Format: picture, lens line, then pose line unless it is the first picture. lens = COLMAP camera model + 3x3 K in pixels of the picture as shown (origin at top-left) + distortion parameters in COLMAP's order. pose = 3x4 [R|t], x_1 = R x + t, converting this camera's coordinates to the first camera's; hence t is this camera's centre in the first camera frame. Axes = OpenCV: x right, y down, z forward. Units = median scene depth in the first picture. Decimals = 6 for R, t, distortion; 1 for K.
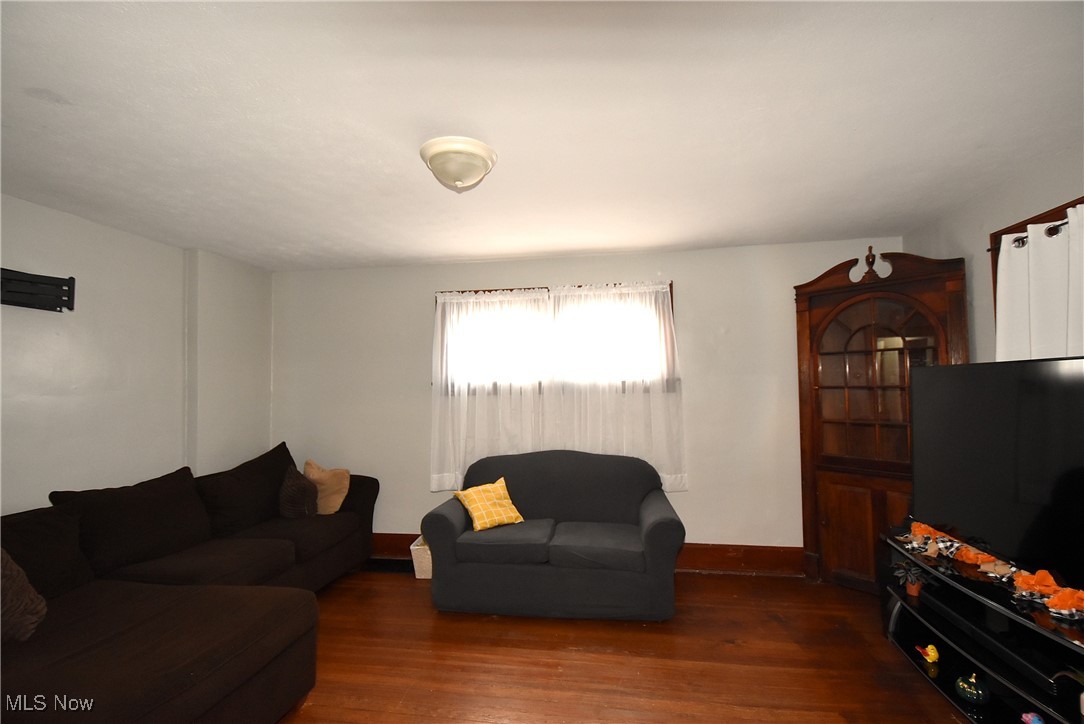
lens RADIAL K [[484.9, 0, 537.5], [0, 484.9, 367.5], [0, 0, 1]] dist [0.002595, -0.016812]
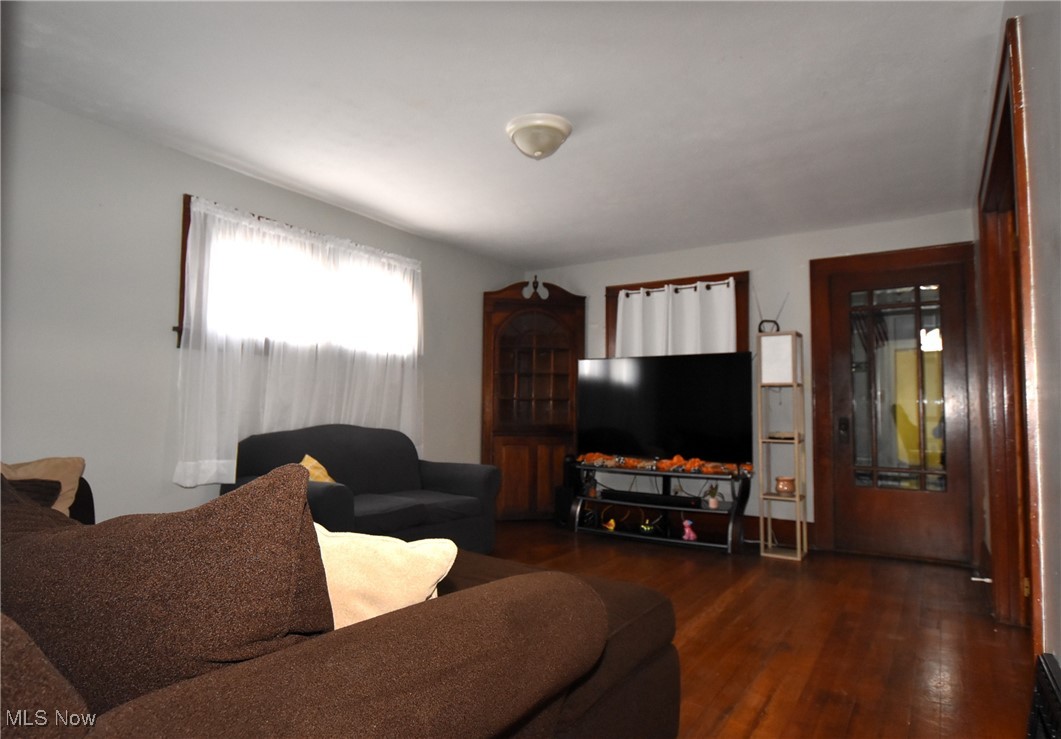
lens RADIAL K [[602.1, 0, 530.5], [0, 602.1, 369.5], [0, 0, 1]] dist [-0.001287, -0.000179]
pose [[0.418065, 0.079974, 0.904890, -0.830707], [-0.051921, 0.996592, -0.064091, 0.129368], [-0.906932, -0.020188, 0.420793, 0.237810]]
